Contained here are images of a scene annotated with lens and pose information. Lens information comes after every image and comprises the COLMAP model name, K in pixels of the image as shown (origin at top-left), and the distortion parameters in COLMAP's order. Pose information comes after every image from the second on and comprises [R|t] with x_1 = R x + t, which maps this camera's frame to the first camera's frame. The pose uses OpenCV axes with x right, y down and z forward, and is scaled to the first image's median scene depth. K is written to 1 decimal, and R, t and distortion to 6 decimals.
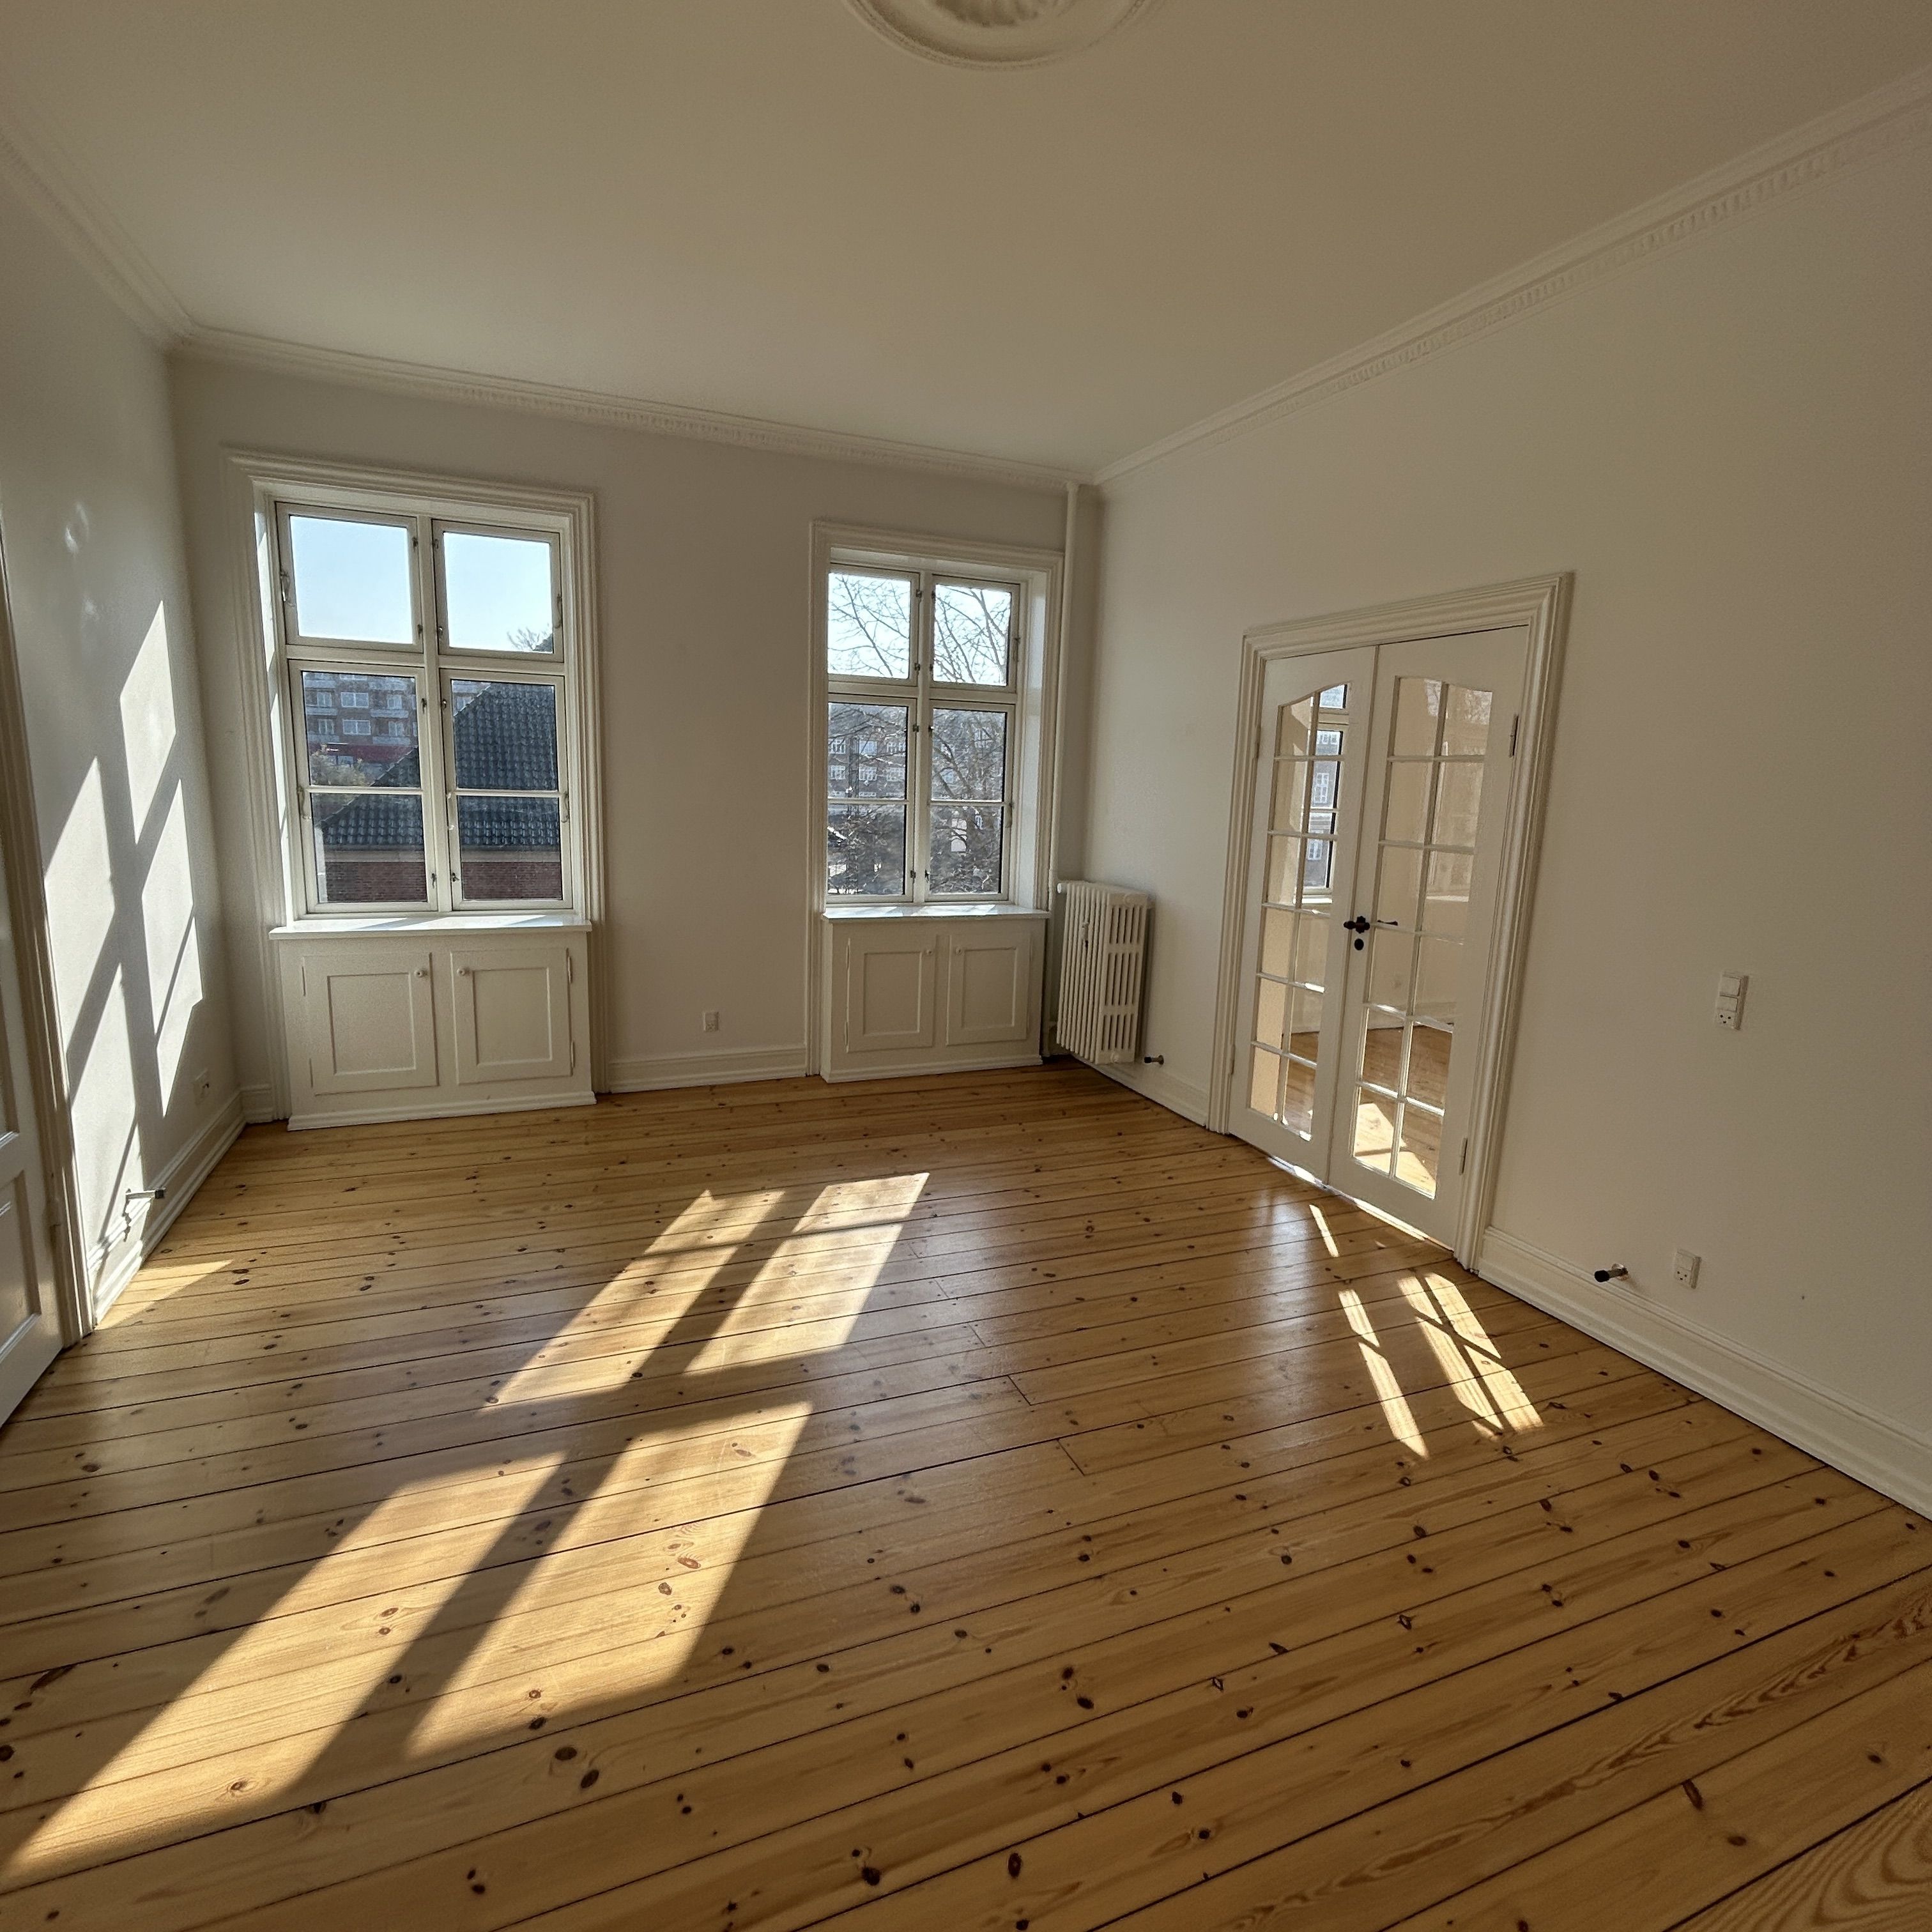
lens RADIAL K [[1046.3, 0, 971.6], [0, 1046.3, 957.9], [0, 0, 1]] dist [-0.003810, 0.001520]
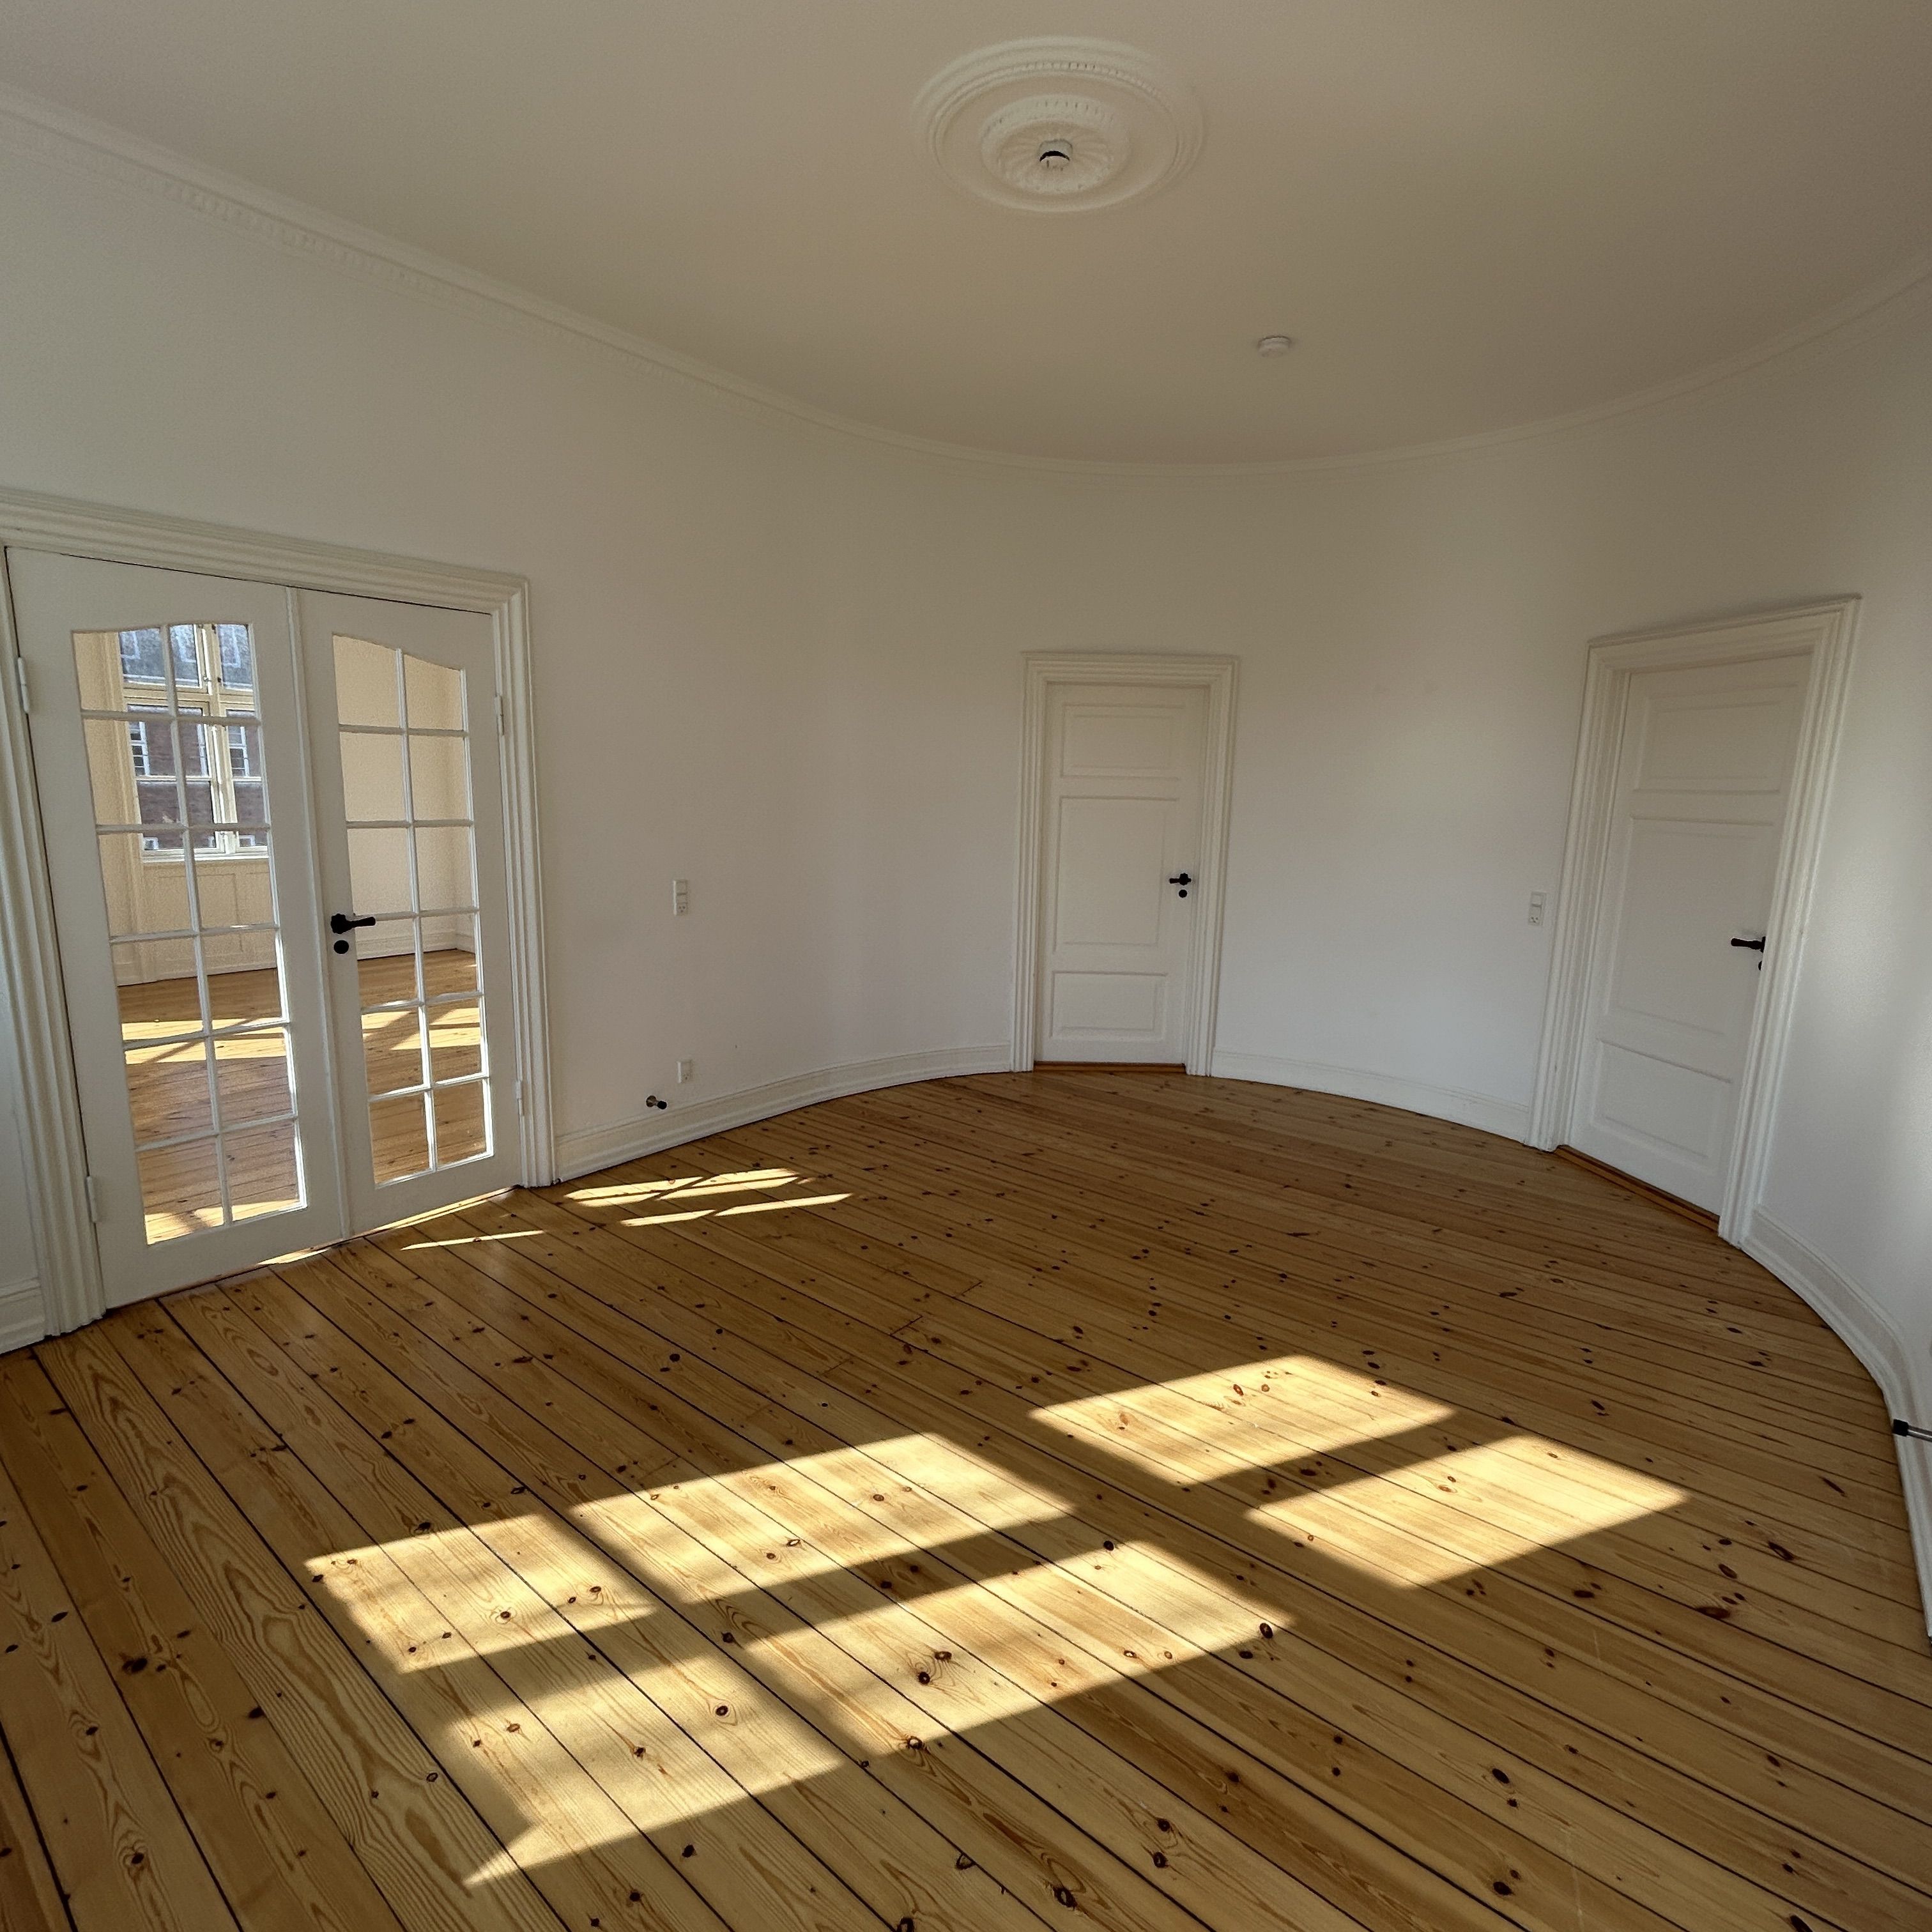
lens RADIAL K [[1046.3, 0, 968.2], [0, 1046.3, 958.7], [0, 0, 1]] dist [-0.003810, 0.001520]
pose [[-0.479281, -0.200306, 0.854498, -0.790556], [0.108699, 0.952565, 0.284263, -0.250294], [-0.870904, 0.229125, -0.434773, 1.221639]]
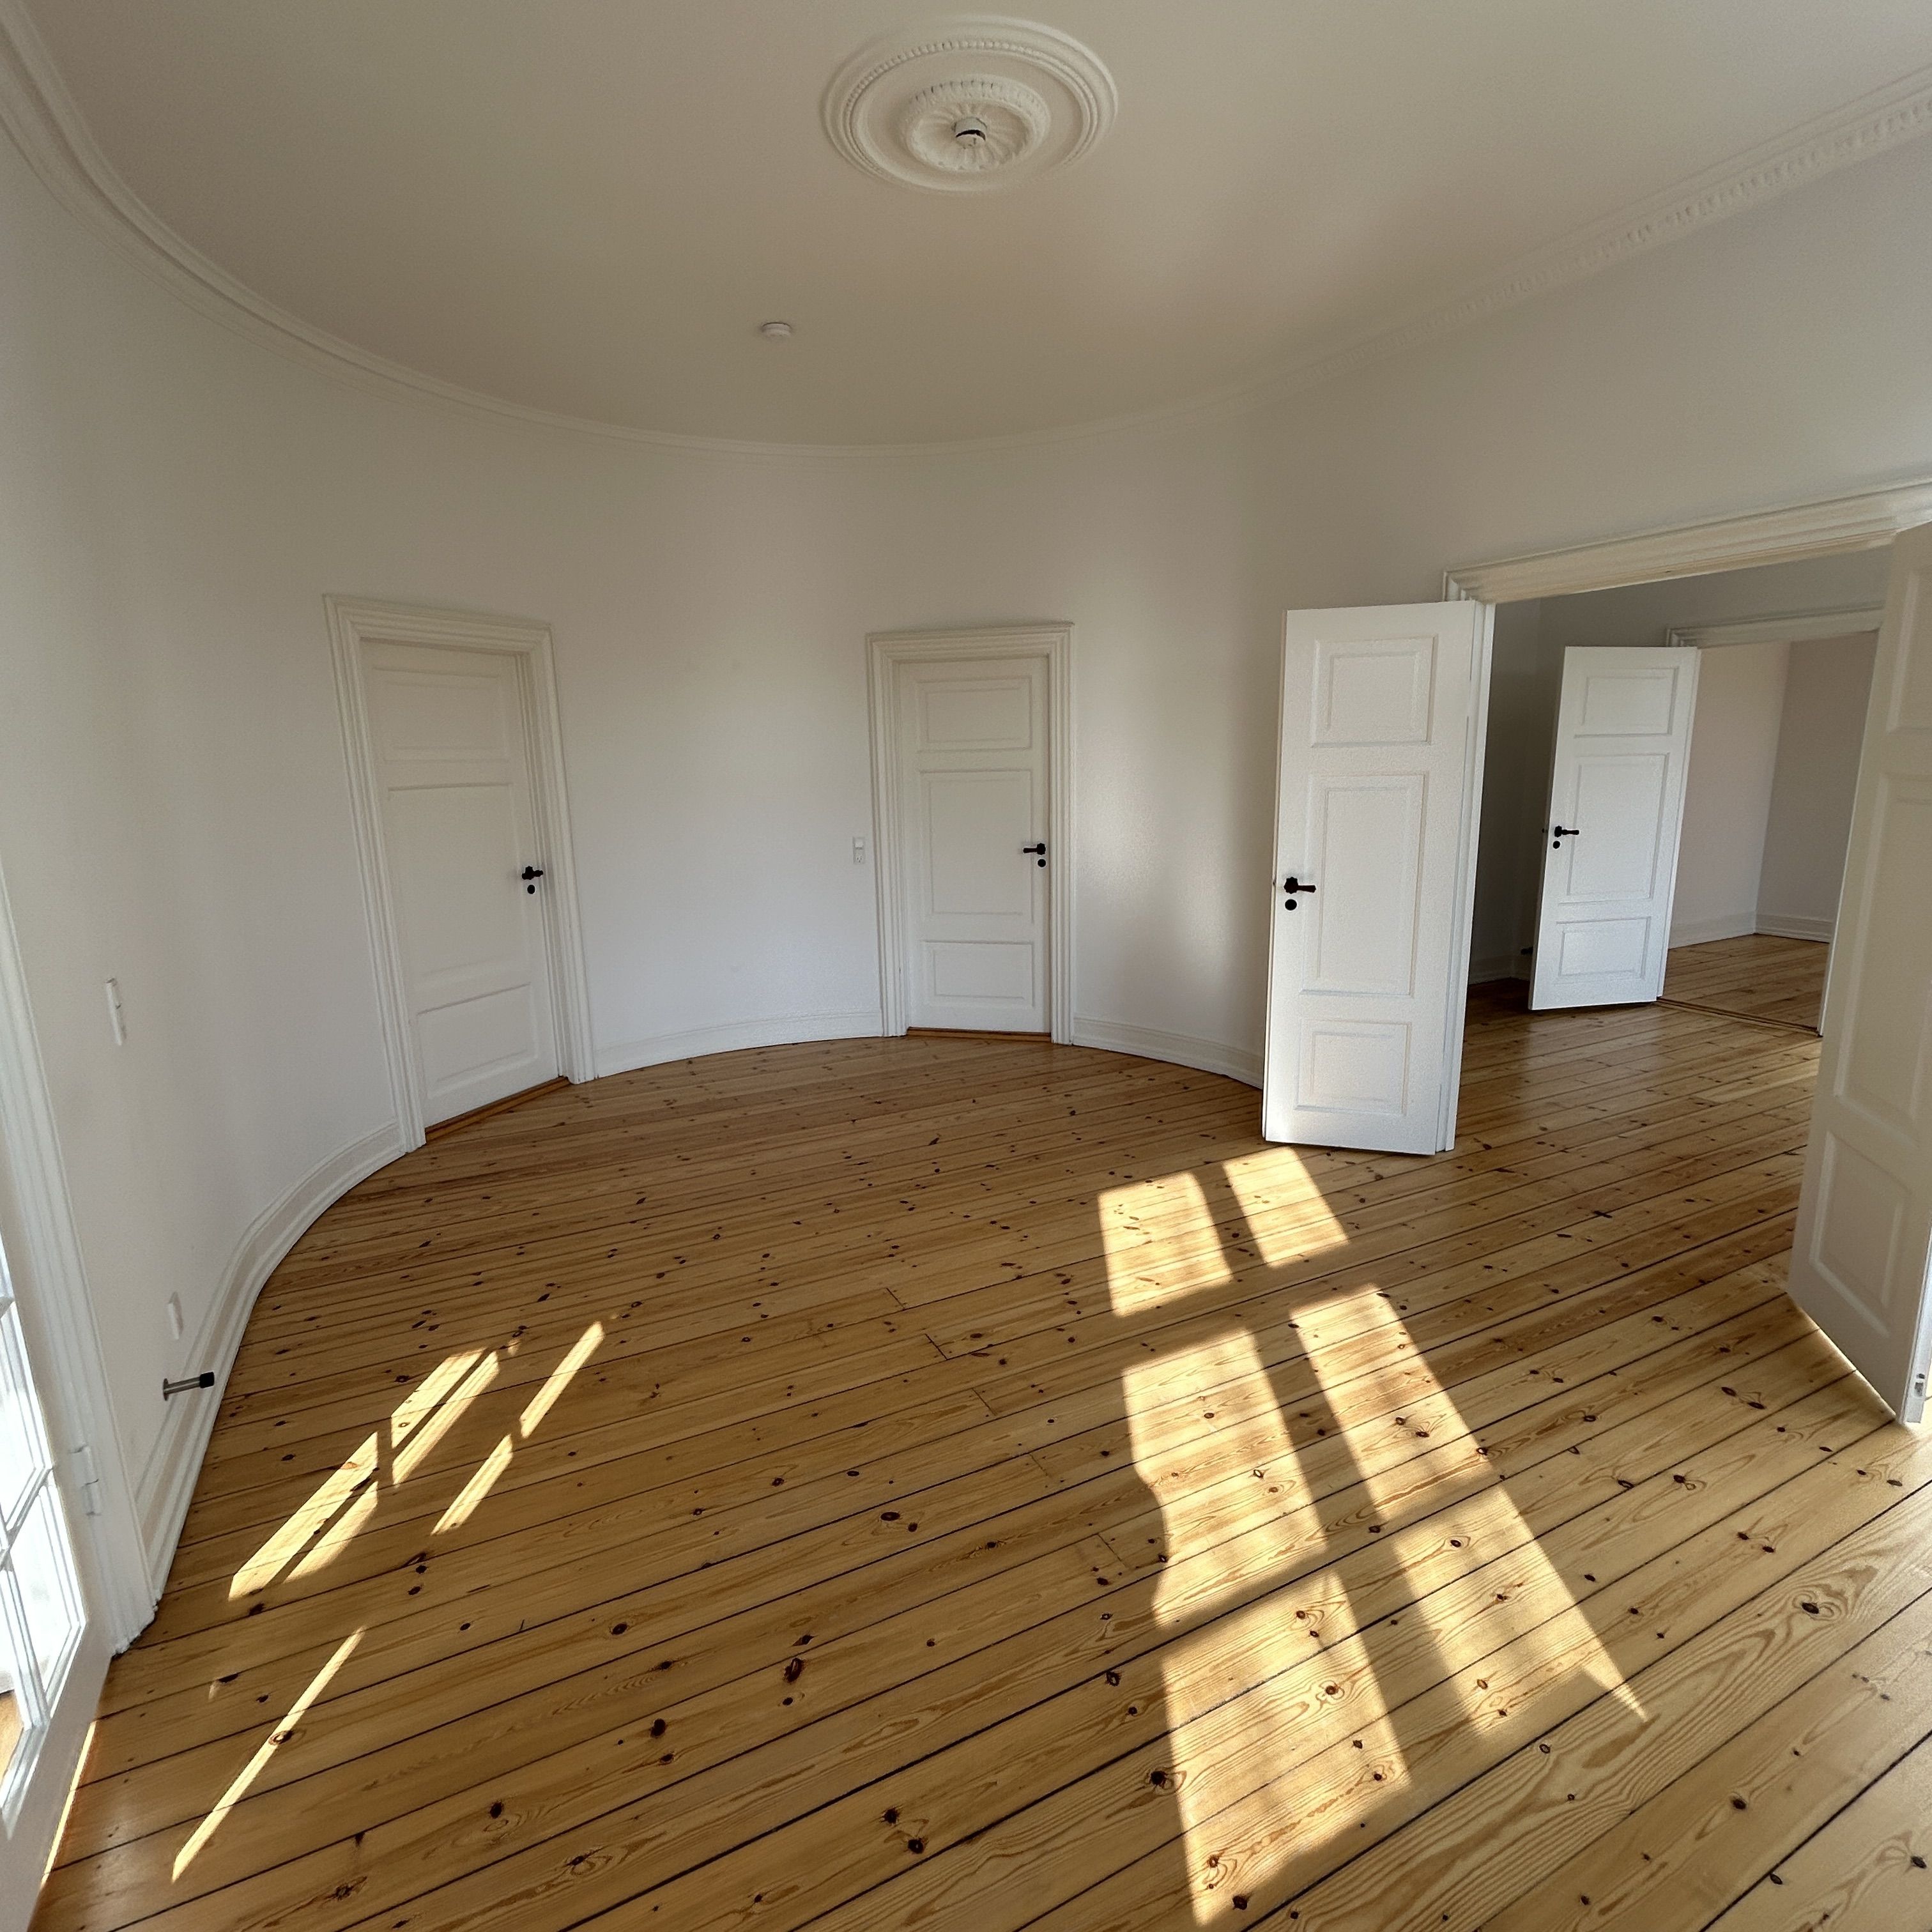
lens RADIAL K [[1046.3, 0, 961.5], [0, 1046.3, 970.2], [0, 0, 1]] dist [-0.003810, 0.001520]
pose [[-0.997423, -0.002517, -0.071696, 0.087220], [-0.028744, 0.929683, 0.367237, -0.296629], [0.065731, 0.368352, -0.927360, 1.674241]]
